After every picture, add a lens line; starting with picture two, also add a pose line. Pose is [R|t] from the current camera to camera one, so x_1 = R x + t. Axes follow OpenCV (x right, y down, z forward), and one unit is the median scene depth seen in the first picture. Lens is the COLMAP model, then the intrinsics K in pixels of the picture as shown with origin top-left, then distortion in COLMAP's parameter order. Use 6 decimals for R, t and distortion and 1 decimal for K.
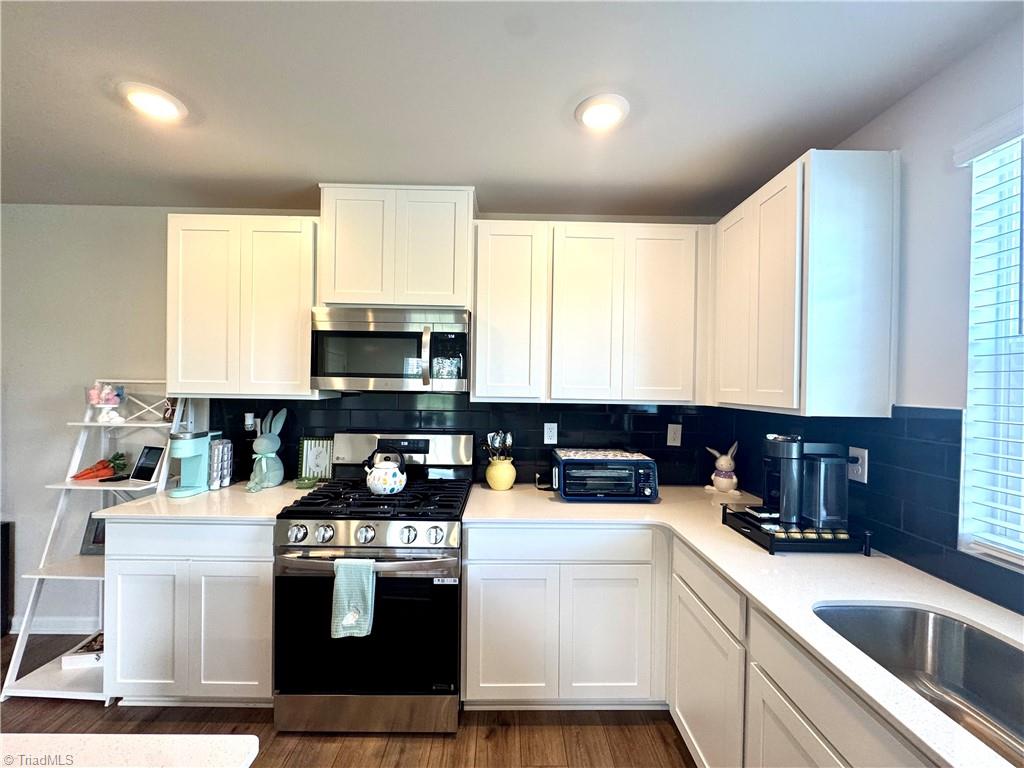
lens RADIAL K [[407.7, 0, 510.6], [0, 407.7, 384.5], [0, 0, 1]] dist [-0.005870, 0.000732]
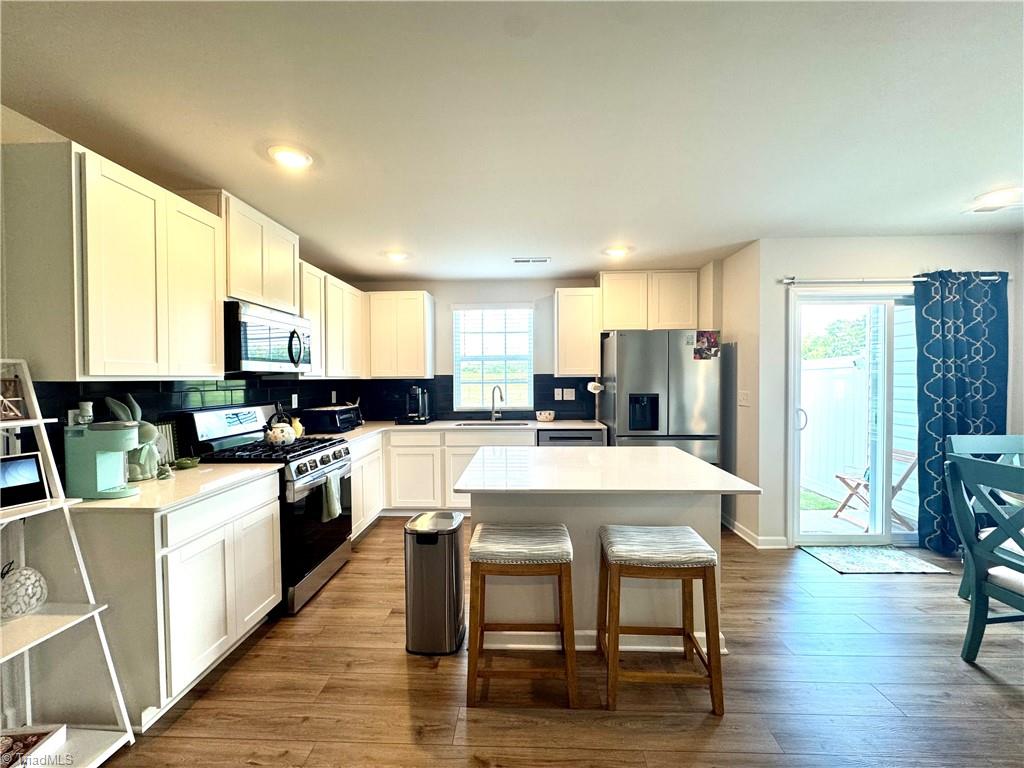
lens RADIAL K [[407.7, 0, 512.4], [0, 407.7, 383.6], [0, 0, 1]] dist [-0.005870, 0.000732]
pose [[0.050095, -0.030422, 0.998281, -1.594513], [0.010214, 0.999499, 0.029947, 0.021146], [-0.998692, 0.008696, 0.050381, 0.142155]]
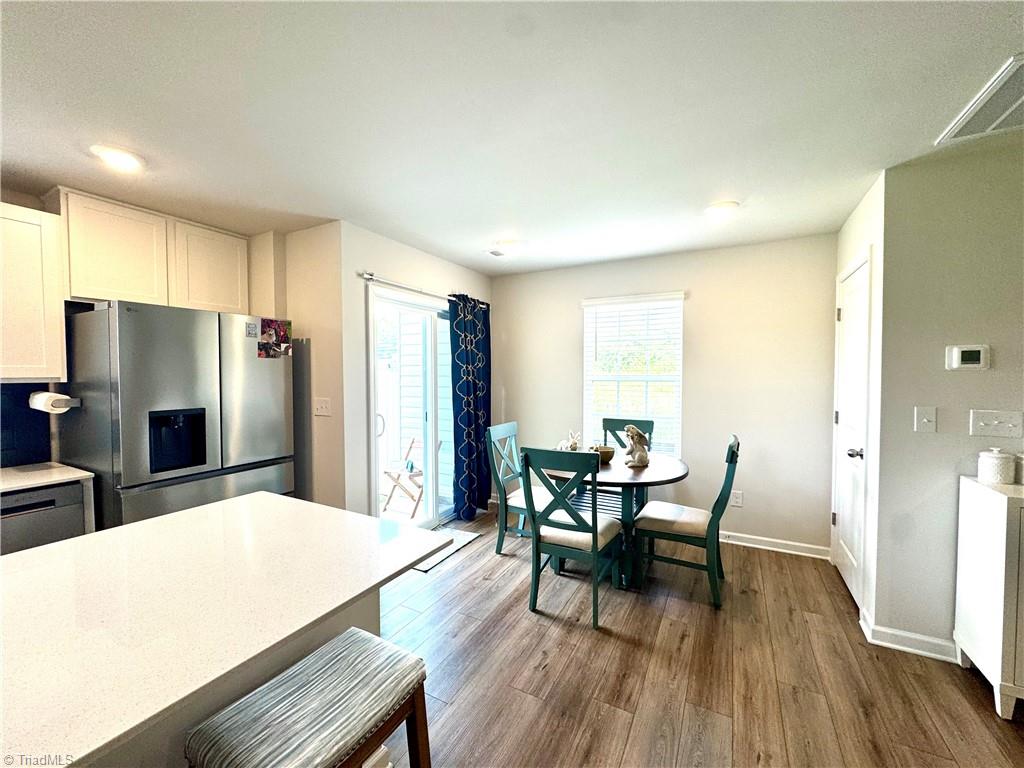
lens RADIAL K [[407.7, 0, 510.9], [0, 407.7, 385.2], [0, 0, 1]] dist [-0.005870, 0.000732]
pose [[-0.874106, -0.027530, 0.484955, -1.110606], [-0.009092, 0.999145, 0.040330, 0.005753], [-0.485650, 0.030844, -0.873609, 0.180642]]
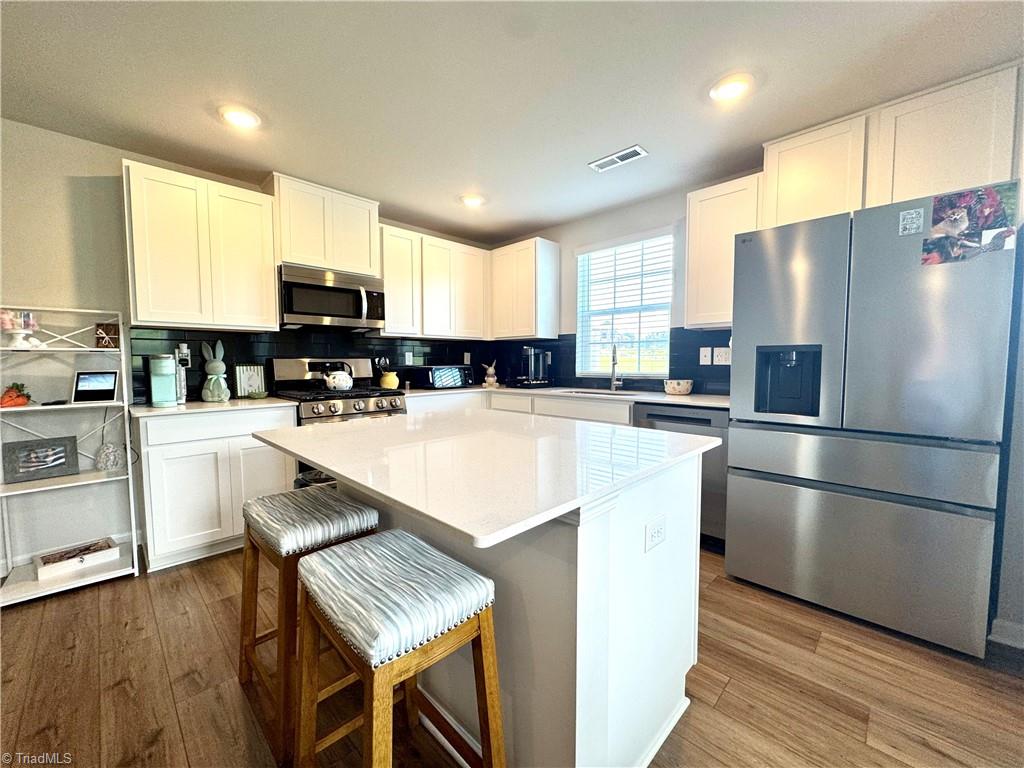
lens RADIAL K [[407.7, 0, 513.0], [0, 407.7, 386.3], [0, 0, 1]] dist [-0.005870, 0.000732]
pose [[0.709198, -0.062073, 0.702271, -0.910225], [0.016245, 0.997291, 0.071745, 0.141439], [-0.704822, -0.039473, 0.708285, -0.566041]]
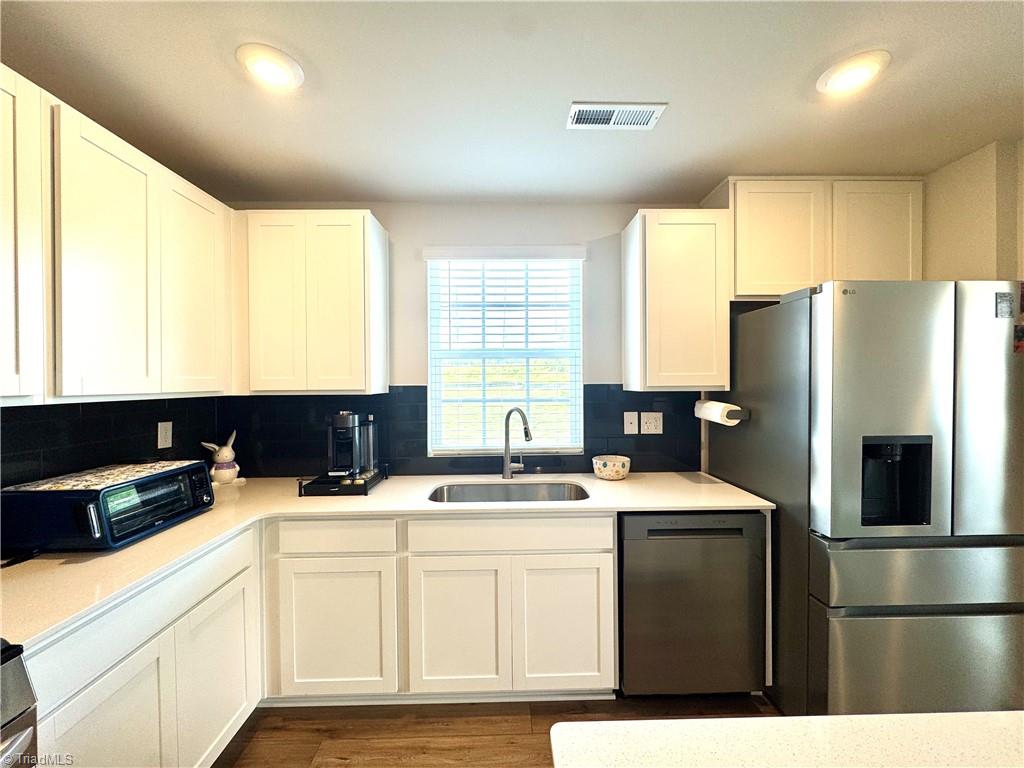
lens RADIAL K [[407.7, 0, 513.5], [0, 407.7, 384.9], [0, 0, 1]] dist [-0.005870, 0.000732]
pose [[-0.011190, -0.023921, 0.999651, -0.505444], [0.008930, 0.999672, 0.024022, 0.009459], [-0.999898, 0.009195, -0.010973, 0.351975]]
